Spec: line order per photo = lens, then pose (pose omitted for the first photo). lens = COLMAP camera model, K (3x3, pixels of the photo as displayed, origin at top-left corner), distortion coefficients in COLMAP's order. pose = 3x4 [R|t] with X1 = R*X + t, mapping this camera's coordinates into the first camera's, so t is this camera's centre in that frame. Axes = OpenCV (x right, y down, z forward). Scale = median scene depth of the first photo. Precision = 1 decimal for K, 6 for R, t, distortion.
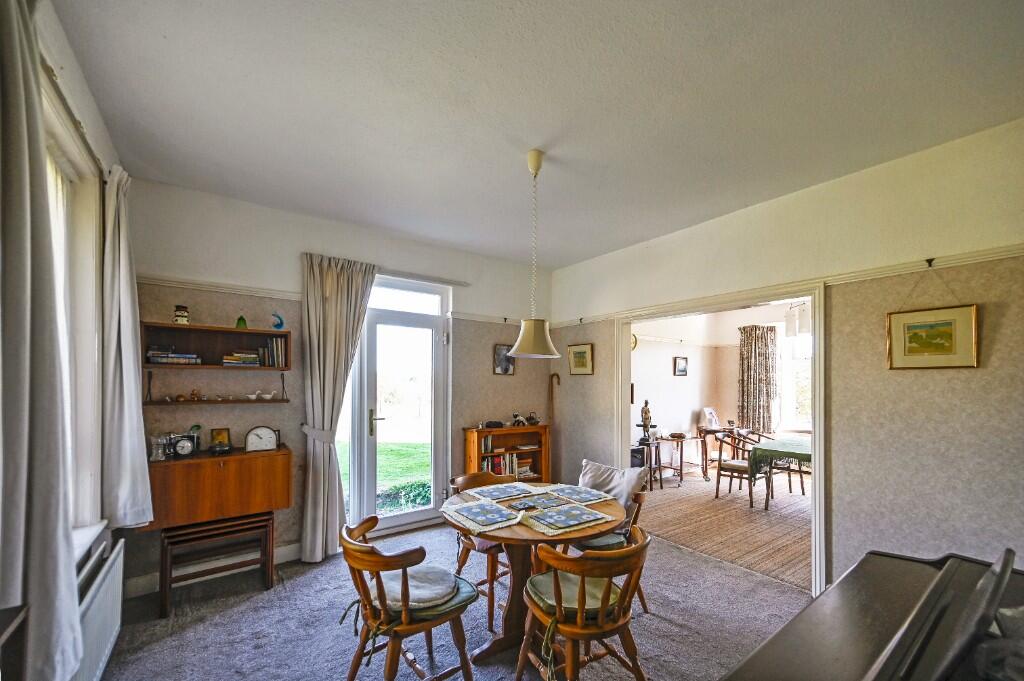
lens RADIAL K [[417.6, 0, 525.2], [0, 417.6, 384.8], [0, 0, 1]] dist [0.001400, 0.000015]
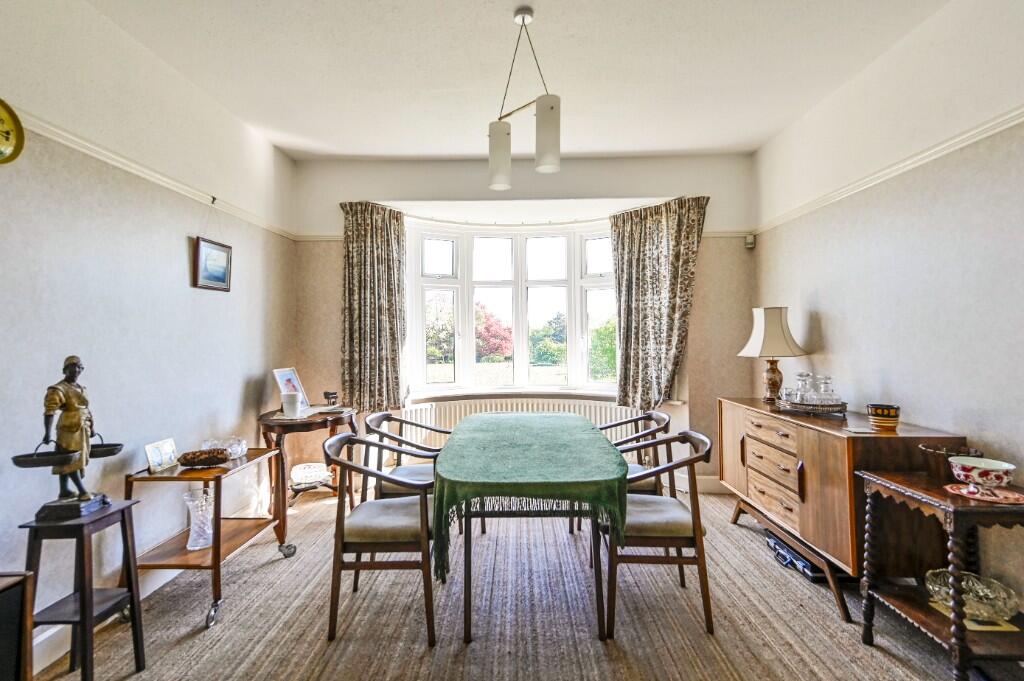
lens RADIAL K [[461.7, 0, 506.4], [0, 461.7, 342.8], [0, 0, 1]] dist [0.000960, 0.000235]
pose [[0.600071, -0.014500, 0.799815, 0.200386], [-0.006544, 0.999713, 0.023034, 0.016918], [-0.799920, -0.019056, 0.599804, 0.544901]]
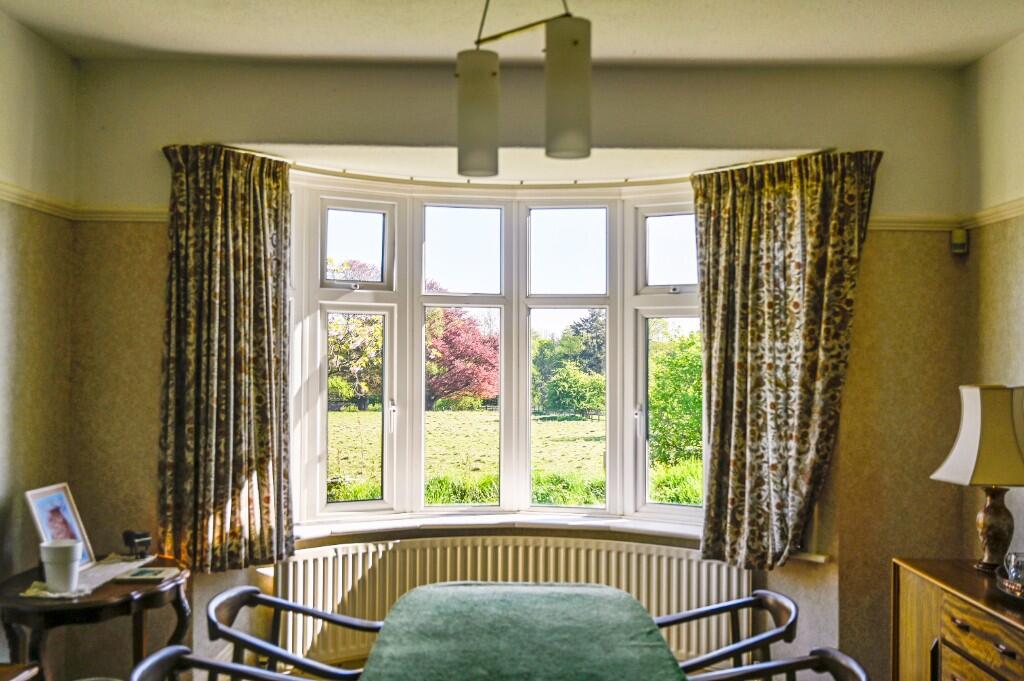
lens RADIAL K [[942.9, 0, 510.4], [0, 942.9, 335.0], [0, 0, 1]] dist [-0.022377, 0.000000]
pose [[0.580511, 0.020922, 0.813984, 0.182051], [-0.024123, 0.999673, -0.008491, -0.028245], [-0.813895, -0.014706, 0.580826, 0.531583]]
